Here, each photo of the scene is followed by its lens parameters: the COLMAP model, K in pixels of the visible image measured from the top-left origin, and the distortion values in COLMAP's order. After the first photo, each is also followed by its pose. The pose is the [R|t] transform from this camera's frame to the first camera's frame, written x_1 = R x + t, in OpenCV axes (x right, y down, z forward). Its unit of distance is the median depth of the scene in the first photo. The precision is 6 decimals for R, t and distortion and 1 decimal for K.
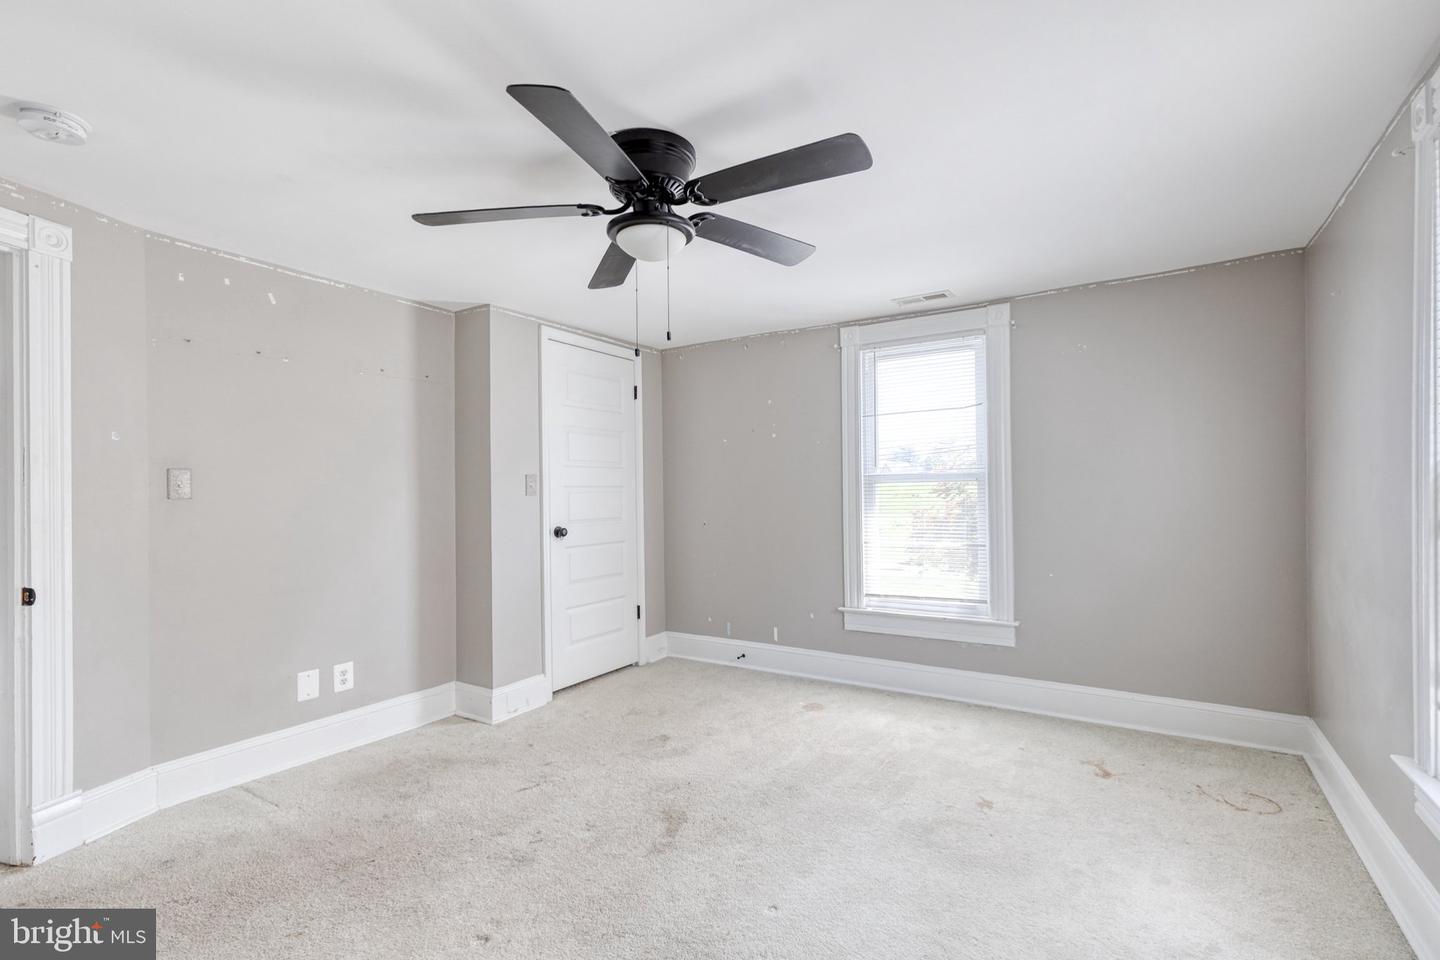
lens RADIAL K [[660.8, 0, 731.0], [0, 660.8, 486.4], [0, 0, 1]] dist [0.008008, -0.001437]
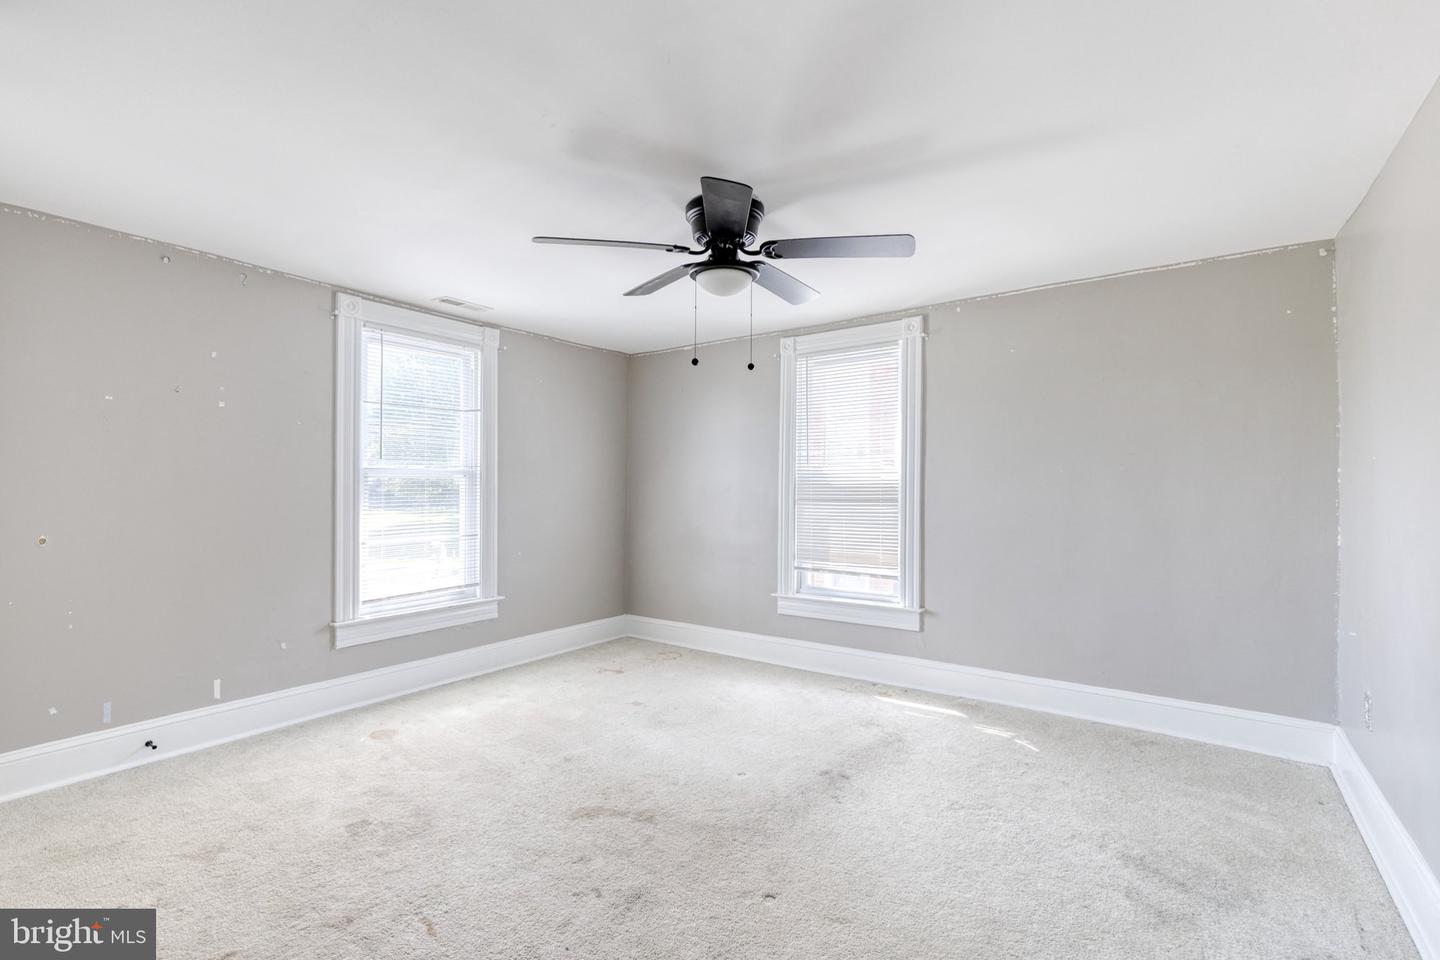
lens RADIAL K [[660.8, 0, 729.9], [0, 660.8, 482.9], [0, 0, 1]] dist [0.008008, -0.001437]
pose [[0.046630, 0.020127, 0.998709, -0.721683], [-0.005485, 0.999787, -0.019892, 0.020226], [-0.998897, -0.004550, 0.046730, 0.506496]]
